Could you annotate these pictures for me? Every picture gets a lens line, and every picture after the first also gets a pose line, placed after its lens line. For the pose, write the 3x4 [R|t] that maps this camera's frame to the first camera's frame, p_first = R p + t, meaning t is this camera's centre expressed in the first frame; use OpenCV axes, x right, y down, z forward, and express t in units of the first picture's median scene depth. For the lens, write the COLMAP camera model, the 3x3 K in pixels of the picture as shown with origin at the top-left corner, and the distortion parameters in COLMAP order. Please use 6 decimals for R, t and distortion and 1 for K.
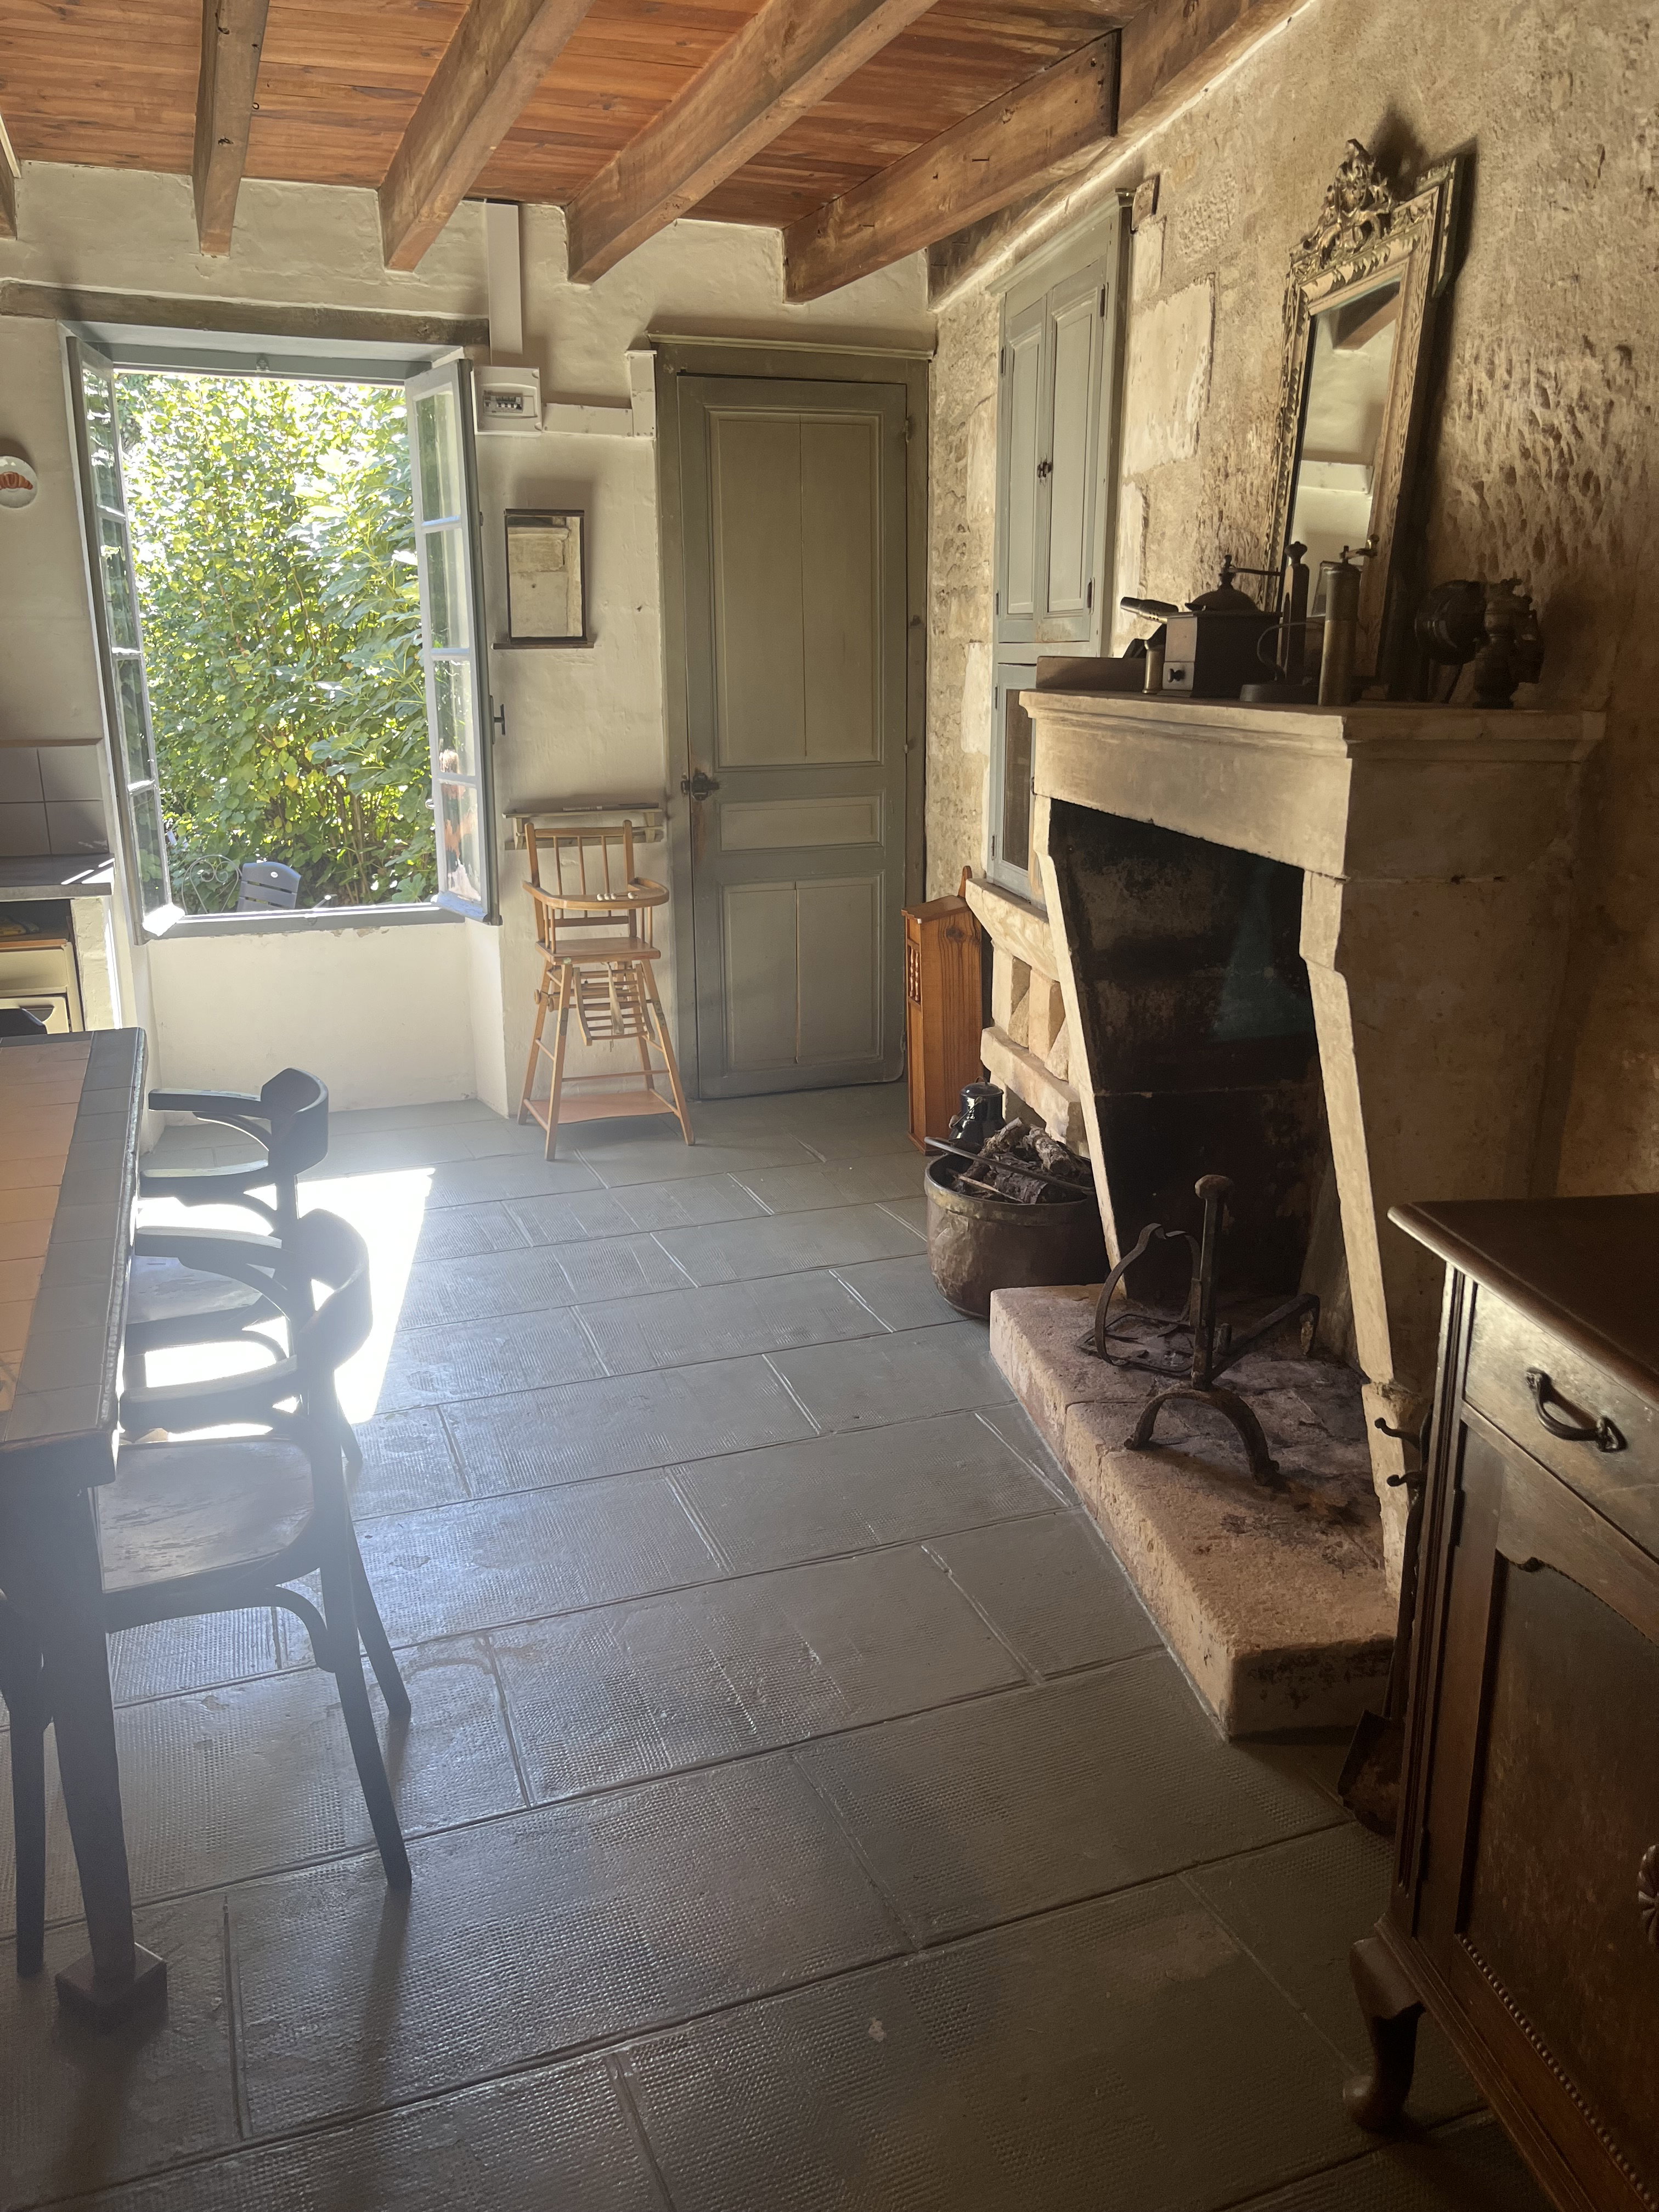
lens RADIAL K [[1688.4, 0, 829.6], [0, 1688.4, 1102.4], [0, 0, 1]] dist [0.064459, -0.009396]
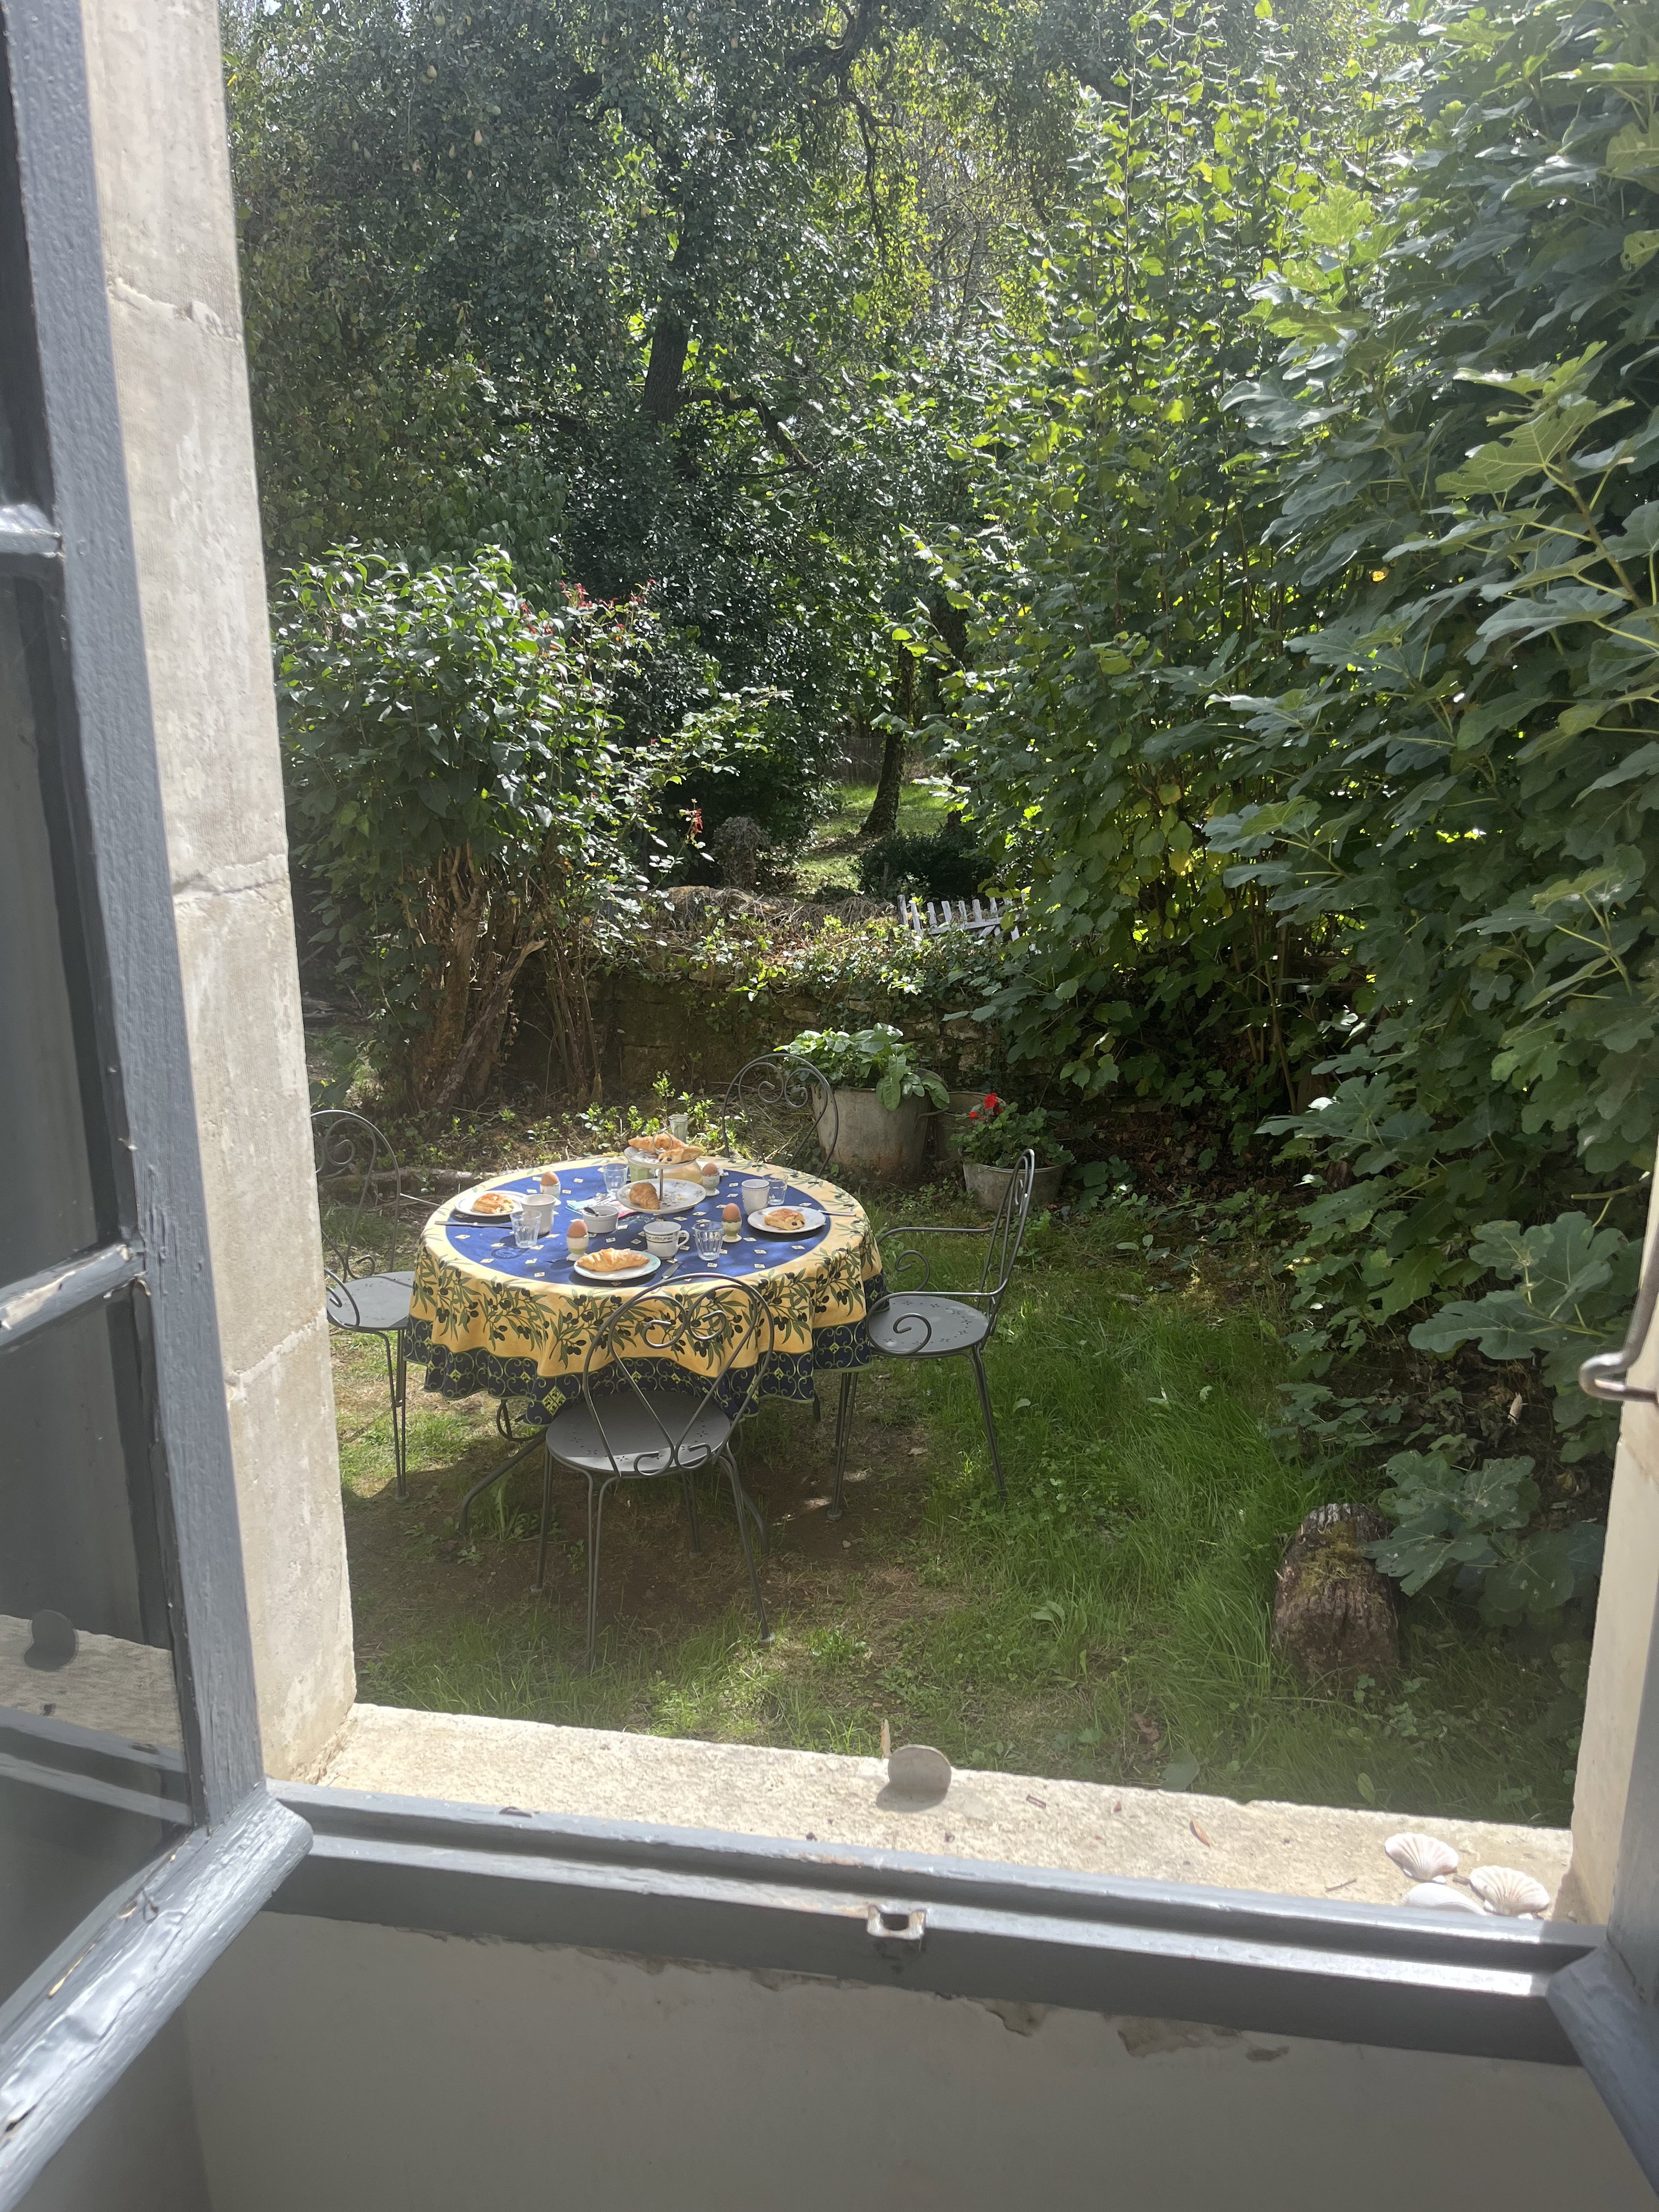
lens RADIAL K [[1688.4, 0, 831.1], [0, 1688.4, 1106.5], [0, 0, 1]] dist [0.064459, -0.009396]
pose [[0.861464, 0.136798, -0.489046, -0.142667], [-0.136084, 0.989998, 0.037213, -0.129644], [0.489245, 0.034493, 0.871464, 0.512949]]
